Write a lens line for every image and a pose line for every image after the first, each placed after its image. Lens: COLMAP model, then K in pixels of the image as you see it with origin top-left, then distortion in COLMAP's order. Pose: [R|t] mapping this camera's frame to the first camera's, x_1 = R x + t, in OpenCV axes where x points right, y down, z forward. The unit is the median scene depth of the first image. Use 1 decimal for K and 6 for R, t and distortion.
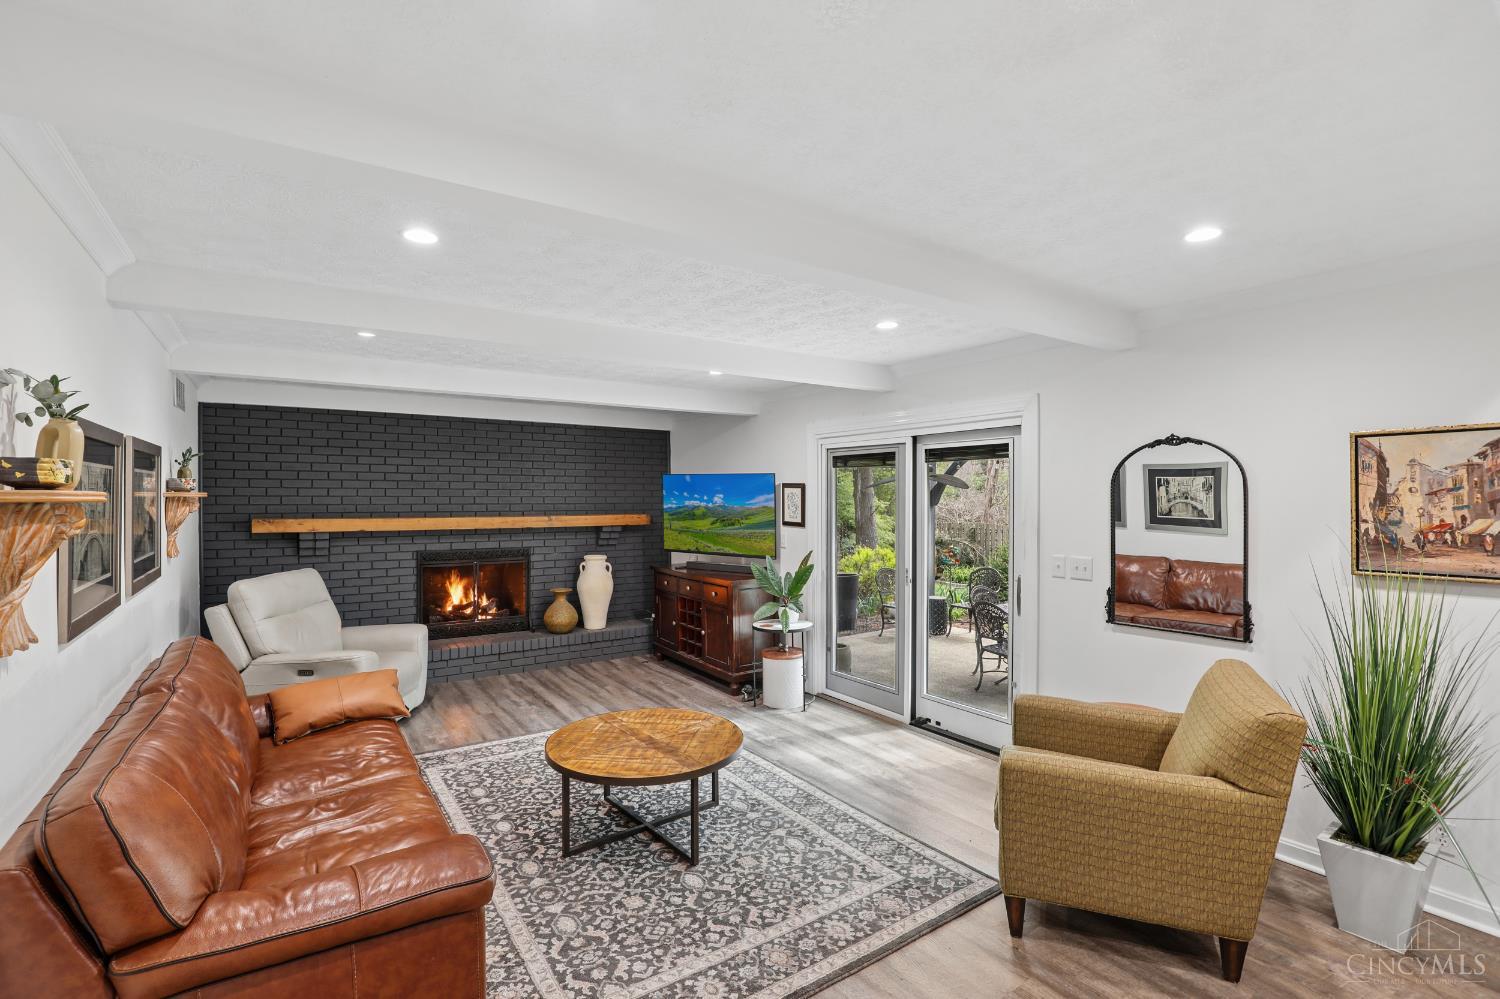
lens RADIAL K [[692.6, 0, 747.0], [0, 692.6, 495.9], [0, 0, 1]] dist [-0.033873, 0.005984]
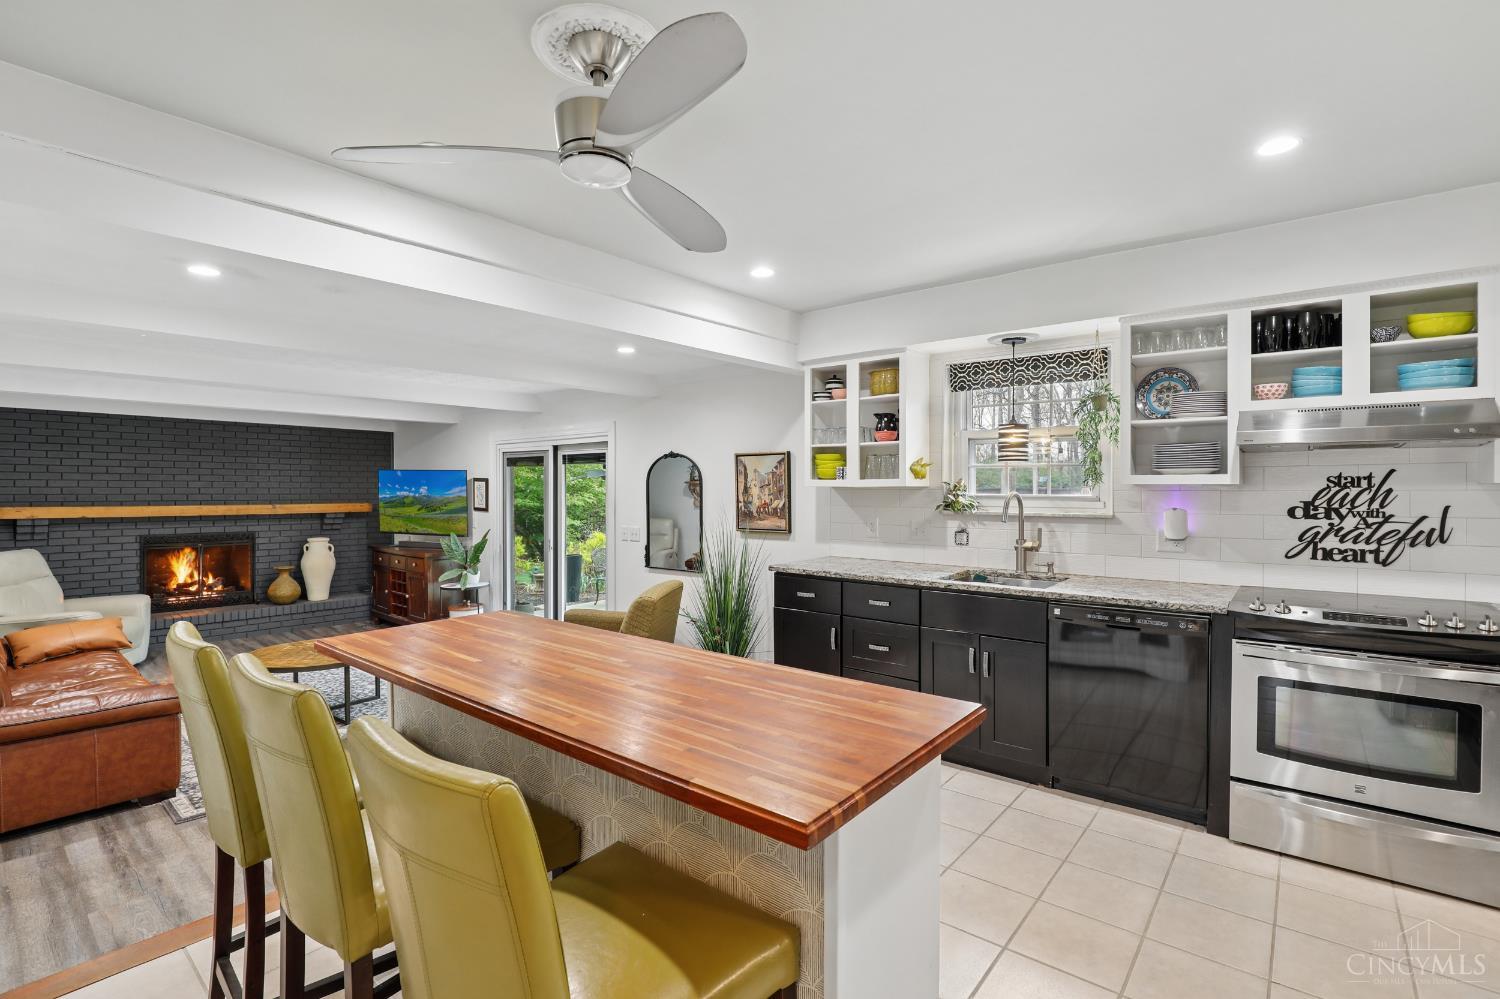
lens RADIAL K [[692.6, 0, 748.1], [0, 692.6, 488.3], [0, 0, 1]] dist [-0.033873, 0.005984]
pose [[0.960387, 0.002894, 0.278655, 0.207841], [-0.002616, 0.999996, -0.001370, 0.001333], [-0.278658, 0.000586, 0.960390, -0.424309]]
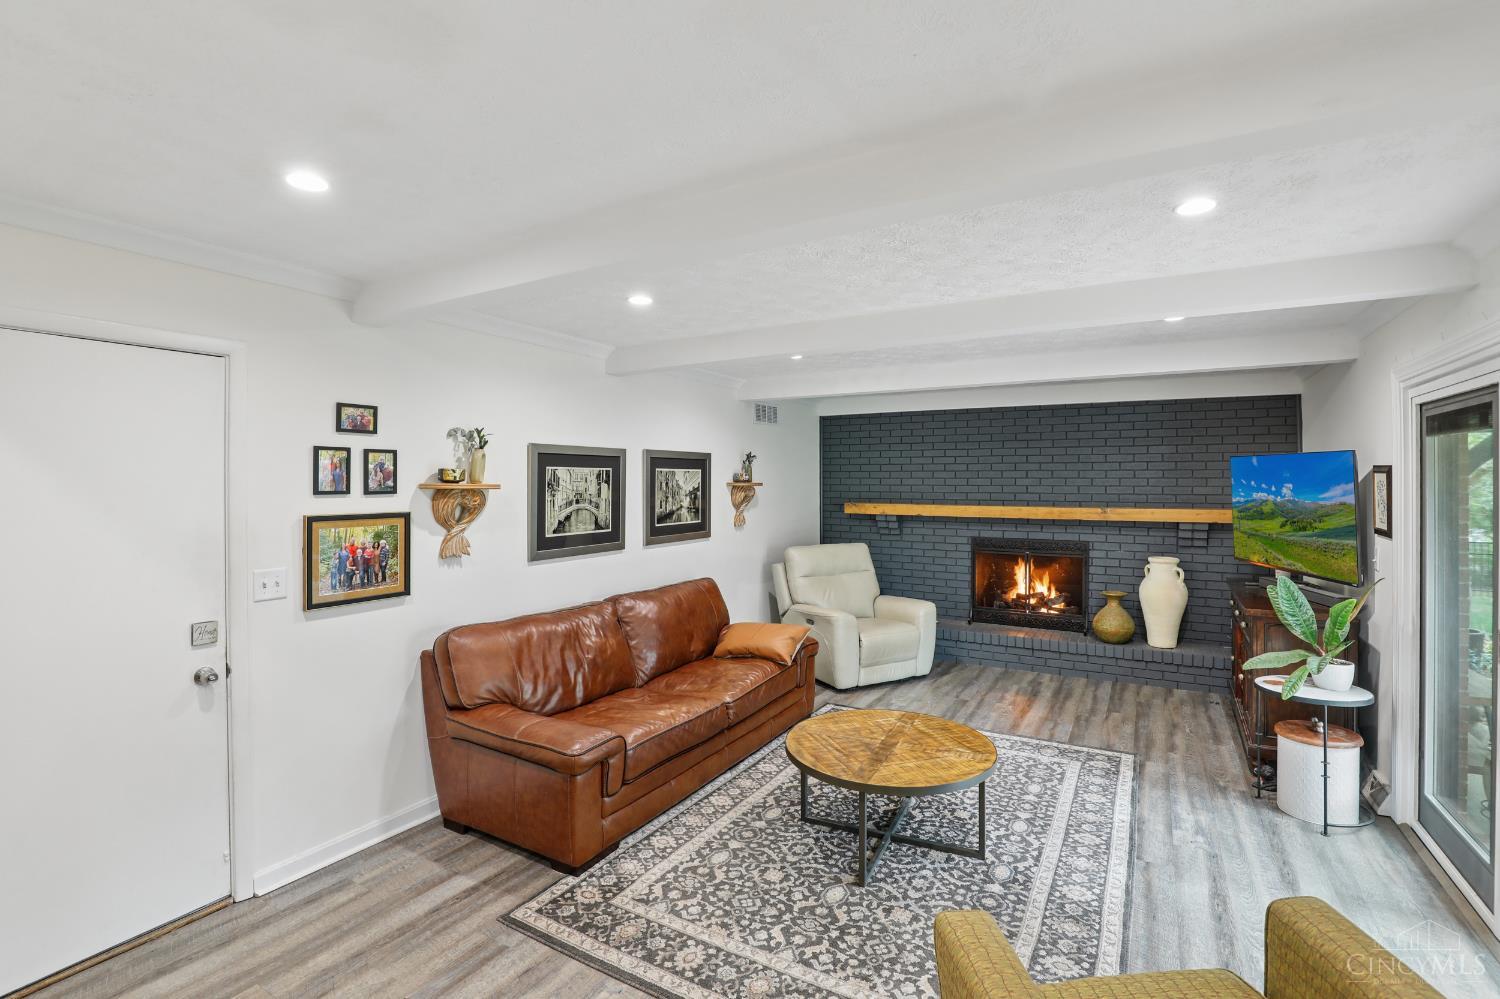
lens RADIAL K [[692.6, 0, 752.2], [0, 692.6, 485.0], [0, 0, 1]] dist [-0.033873, 0.005984]
pose [[0.433632, 0.002576, -0.901086, 0.396370], [-0.000825, 0.999997, 0.002461, -0.002757], [0.901090, -0.000324, 0.433633, 0.268559]]
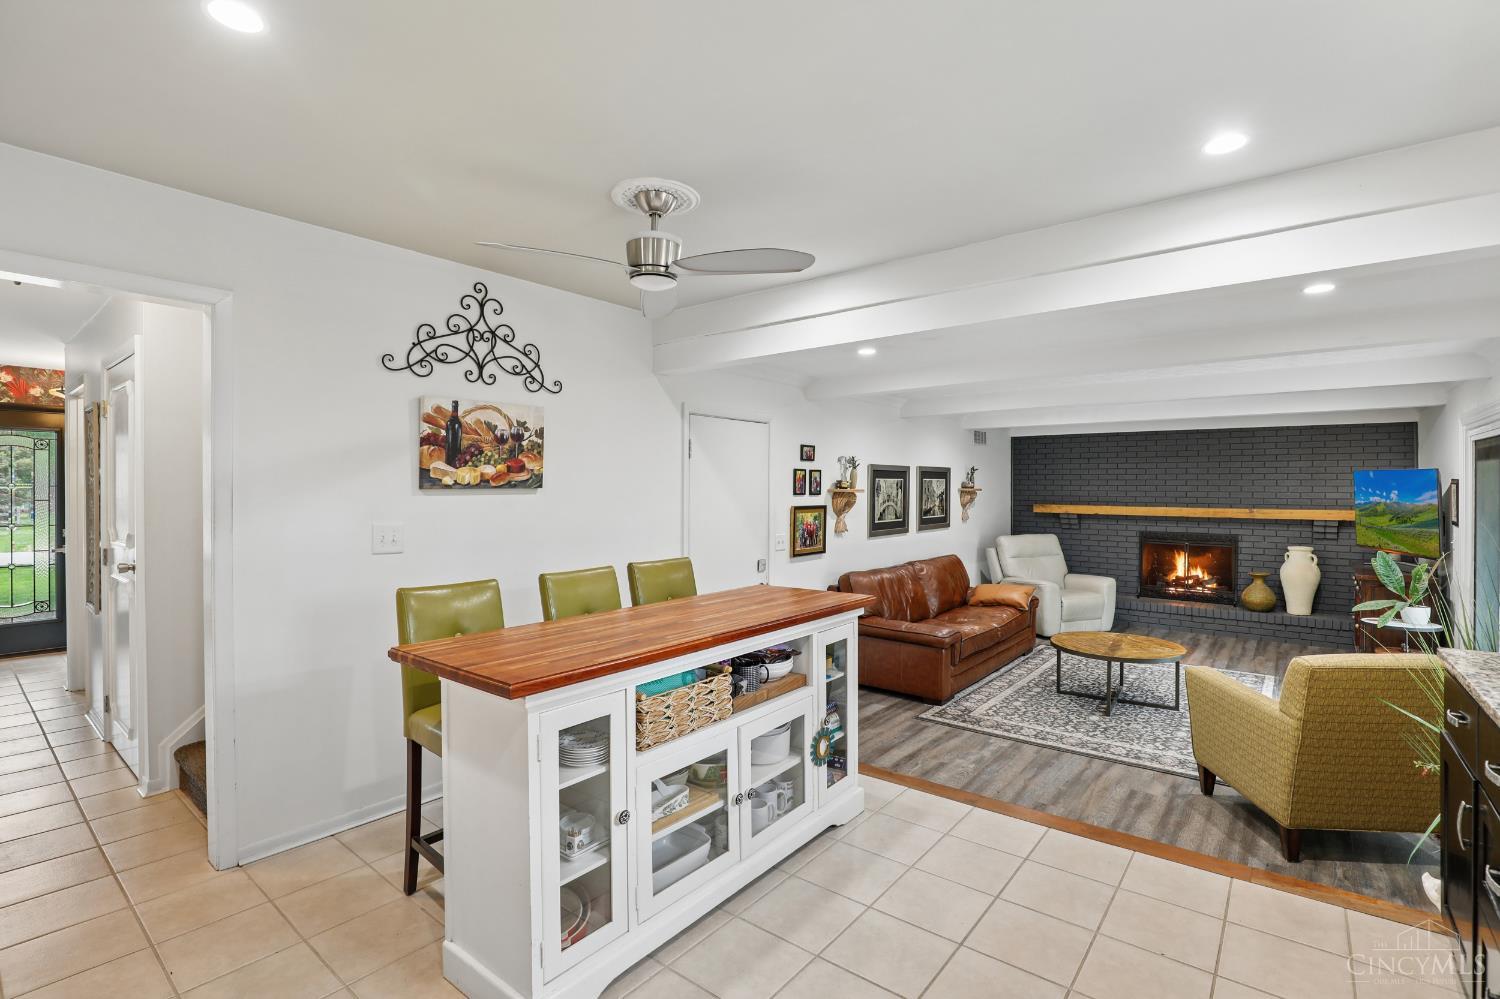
lens RADIAL K [[692.6, 0, 751.3], [0, 692.6, 495.1], [0, 0, 1]] dist [-0.033873, 0.005984]
pose [[0.293178, 0.011367, -0.955990, 0.709725], [-0.003818, 0.999935, 0.010718, -0.003767], [0.956050, 0.000507, 0.293203, -0.171646]]
